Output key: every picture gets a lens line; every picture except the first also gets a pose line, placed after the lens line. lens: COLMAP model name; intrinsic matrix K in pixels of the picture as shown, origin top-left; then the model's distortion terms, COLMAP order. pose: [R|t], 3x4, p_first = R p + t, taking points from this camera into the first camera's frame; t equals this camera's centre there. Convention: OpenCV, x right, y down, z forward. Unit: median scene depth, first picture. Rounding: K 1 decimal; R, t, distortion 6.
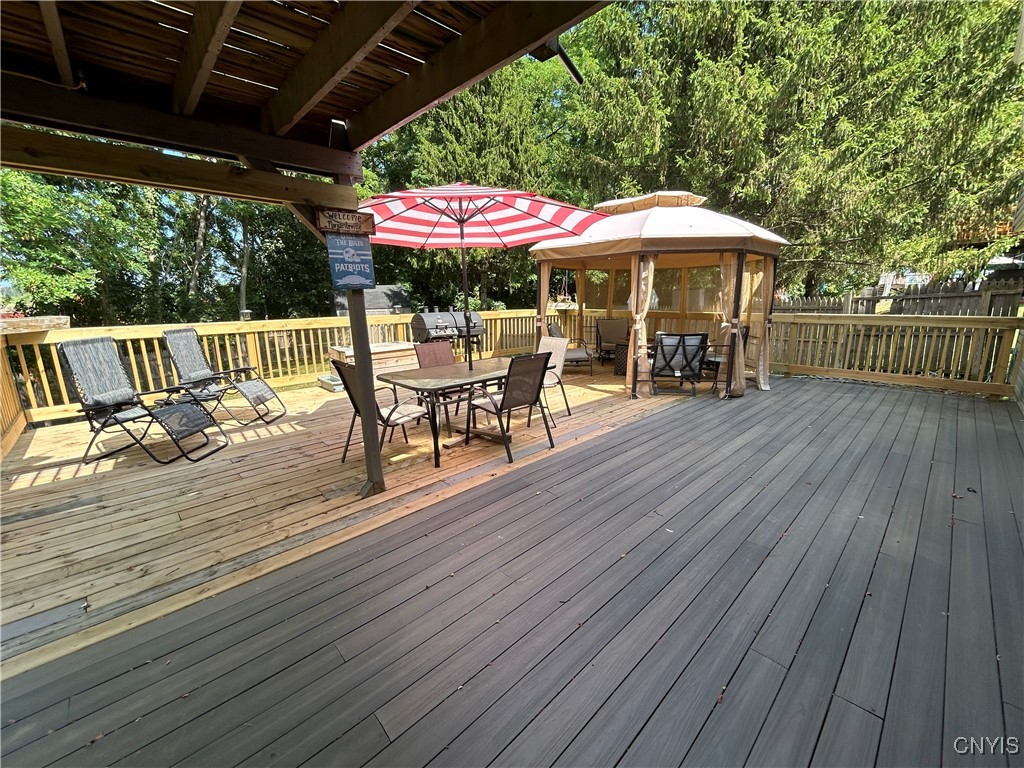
lens RADIAL K [[412.6, 0, 514.6], [0, 412.6, 377.8], [0, 0, 1]] dist [0.001461, -0.000619]
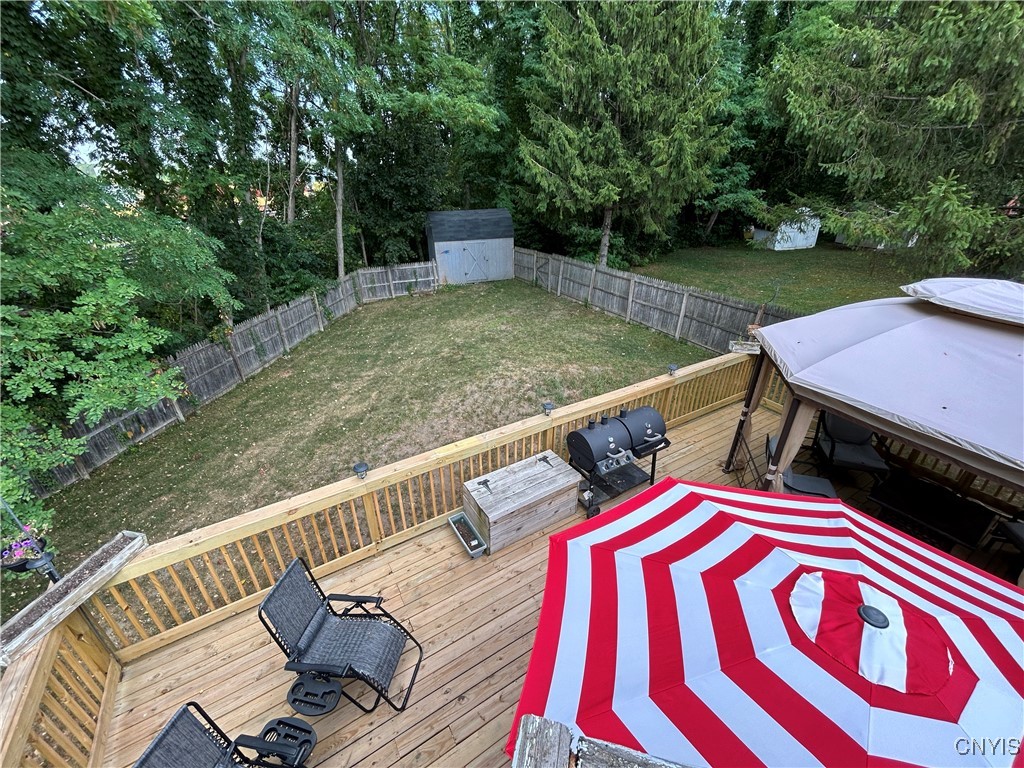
lens RADIAL K [[412.6, 0, 512.0], [0, 412.6, 384.8], [0, 0, 1]] dist [0.001461, -0.000619]
pose [[0.978544, 0.101155, -0.179498, -0.069750], [-0.048413, 0.959680, 0.276896, -0.122766], [0.200270, -0.262265, 0.943986, 0.101197]]
